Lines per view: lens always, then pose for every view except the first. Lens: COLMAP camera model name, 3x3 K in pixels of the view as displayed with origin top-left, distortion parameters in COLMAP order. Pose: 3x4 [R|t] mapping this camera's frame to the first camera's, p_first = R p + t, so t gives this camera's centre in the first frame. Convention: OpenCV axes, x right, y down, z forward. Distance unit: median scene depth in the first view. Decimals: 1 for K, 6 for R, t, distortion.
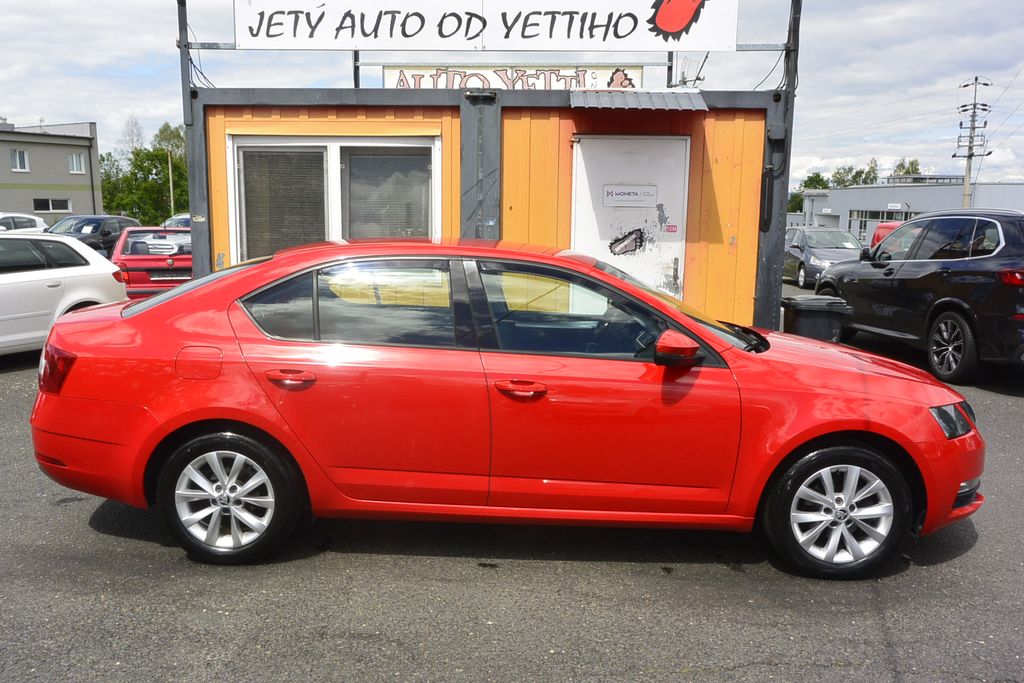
lens RADIAL K [[781.8, 0, 506.5], [0, 781.8, 335.4], [0, 0, 1]] dist [-0.007204, 0.016875]
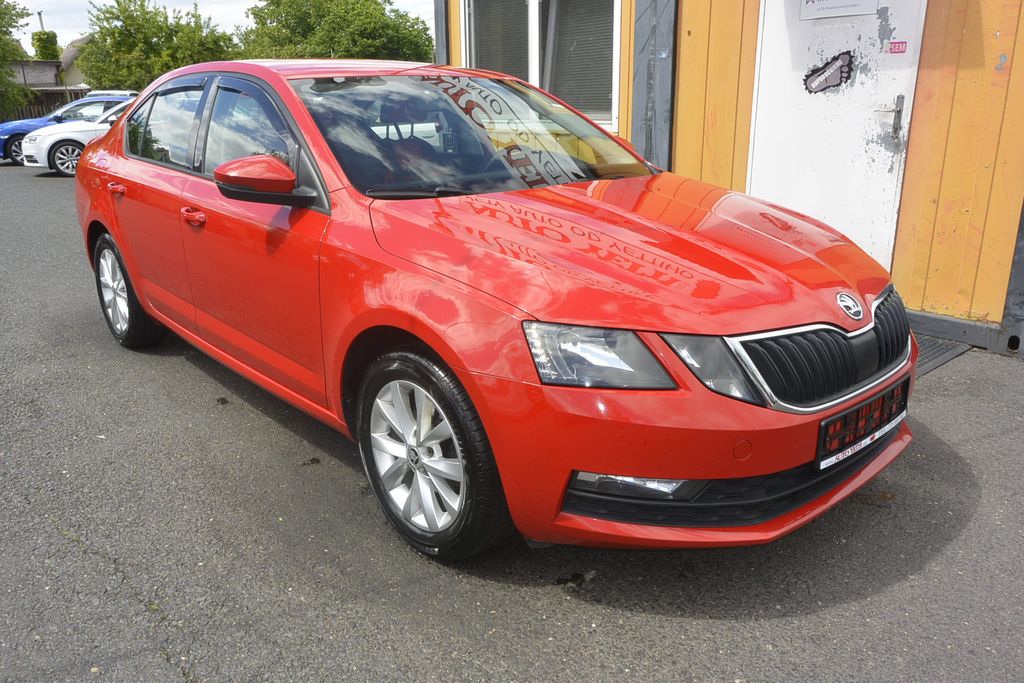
lens RADIAL K [[781.8, 0, 505.3], [0, 781.8, 335.4], [0, 0, 1]] dist [-0.007204, 0.016875]
pose [[0.686990, 0.194357, -0.700193, 0.501881], [-0.086481, 0.978587, 0.186782, 0.000720], [0.721502, -0.067764, 0.689088, 0.333461]]
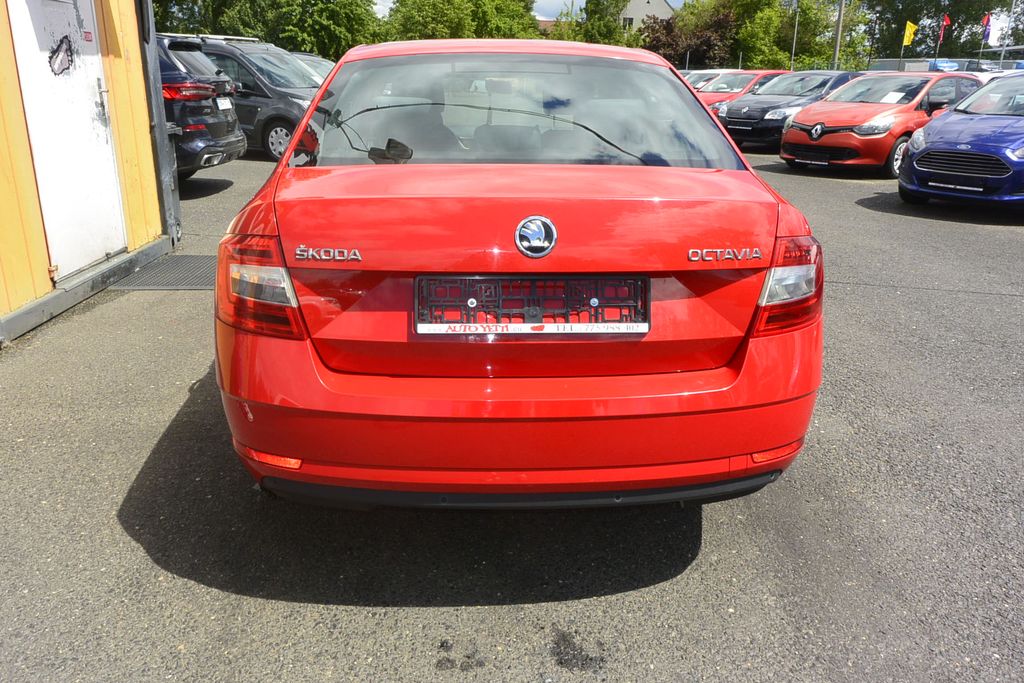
lens RADIAL K [[781.8, 0, 501.9], [0, 781.8, 335.7], [0, 0, 1]] dist [-0.007204, 0.016875]
pose [[-0.070089, -0.332002, 0.940671, -0.626337], [0.128779, 0.932088, 0.338568, -0.076240], [-0.989193, 0.144869, -0.022574, 0.702112]]
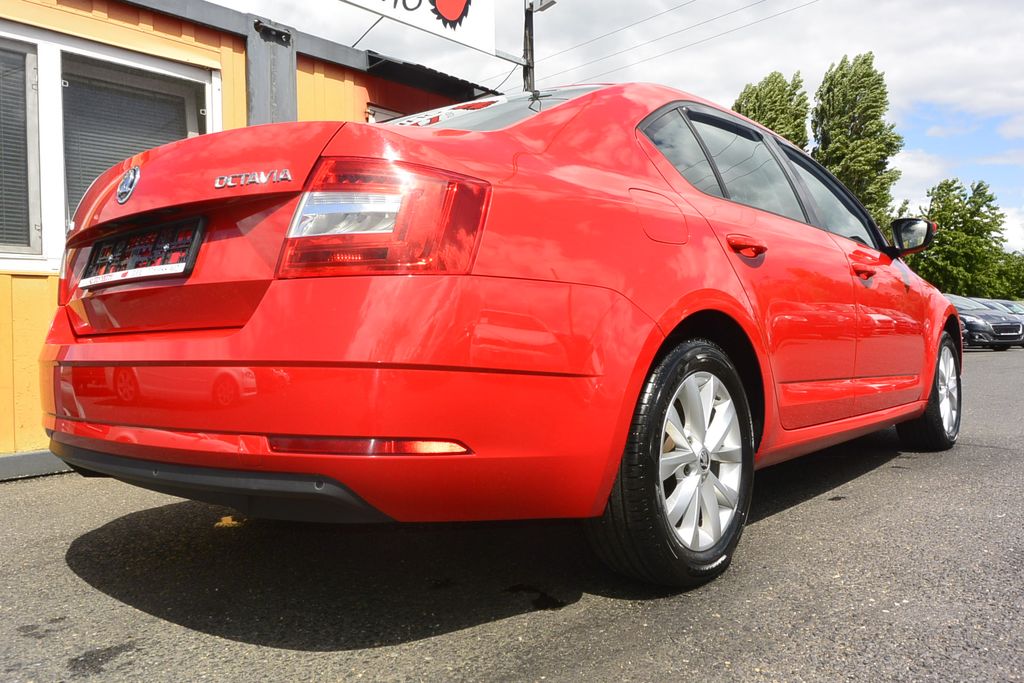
lens RADIAL K [[781.8, 0, 504.7], [0, 781.8, 331.4], [0, 0, 1]] dist [-0.007204, 0.016875]
pose [[0.636044, -0.026031, 0.771213, -0.492951], [0.145678, 0.985510, -0.086880, 0.081267], [-0.757777, 0.167608, 0.630620, 0.408359]]
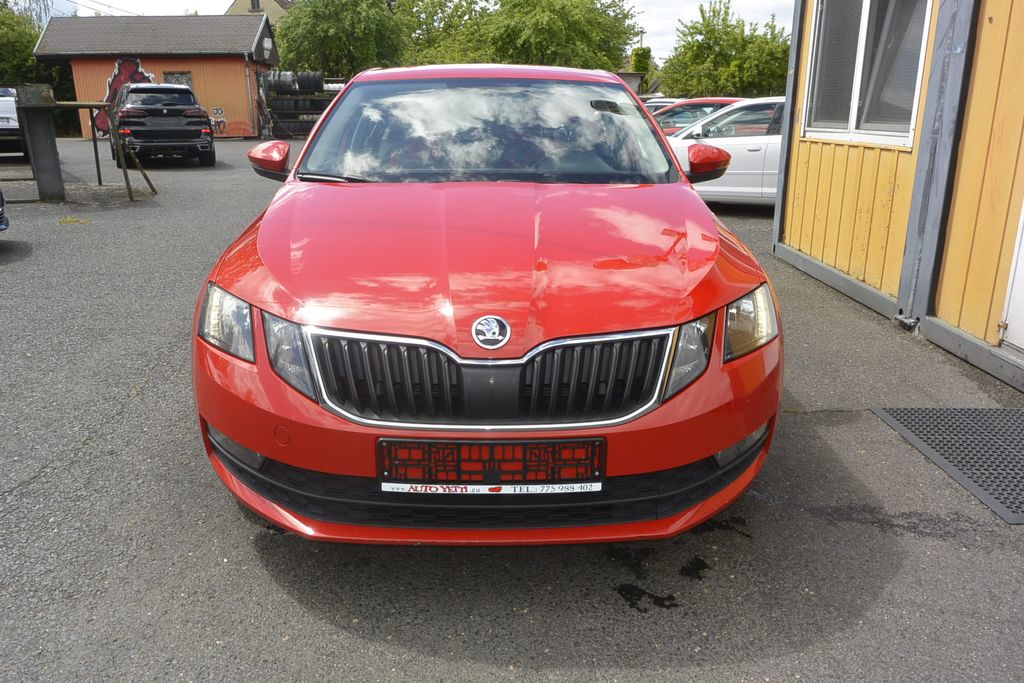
lens RADIAL K [[781.8, 0, 518.2], [0, 781.8, 336.0], [0, 0, 1]] dist [-0.007204, 0.016875]
pose [[0.050817, 0.267927, -0.962098, 0.649883], [-0.145237, 0.955084, 0.258302, -0.037814], [0.988091, 0.126606, 0.087448, 0.657034]]
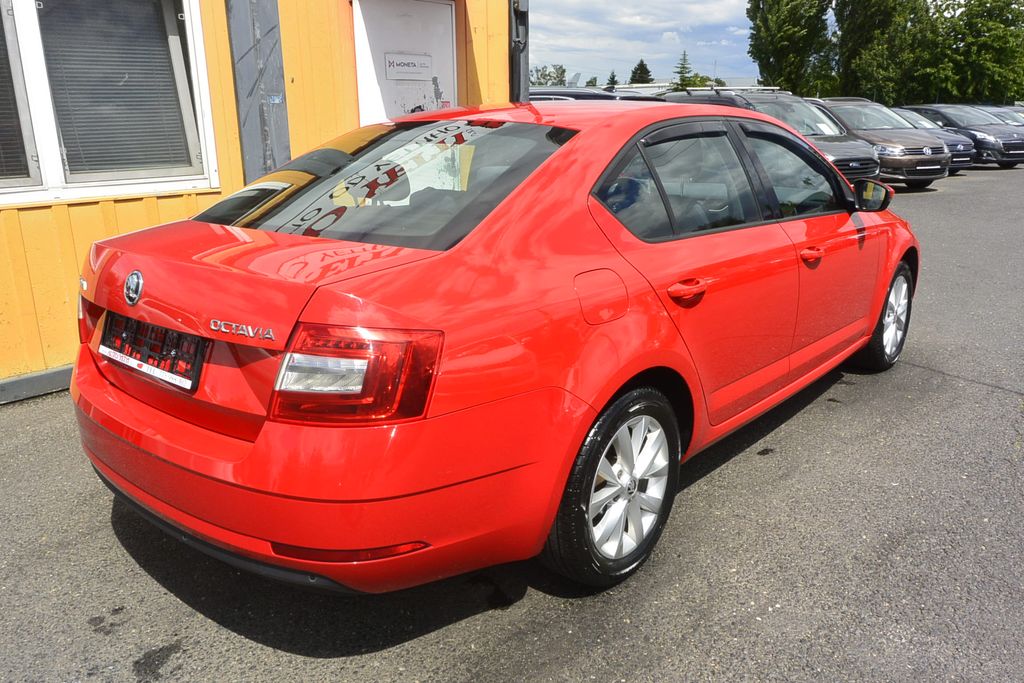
lens RADIAL K [[781.8, 0, 504.5], [0, 781.8, 328.9], [0, 0, 1]] dist [-0.007204, 0.016875]
pose [[0.641088, -0.223923, 0.734074, -0.503105], [0.135504, 0.974488, 0.178919, -0.035644], [-0.755410, -0.015233, 0.655075, 0.352441]]
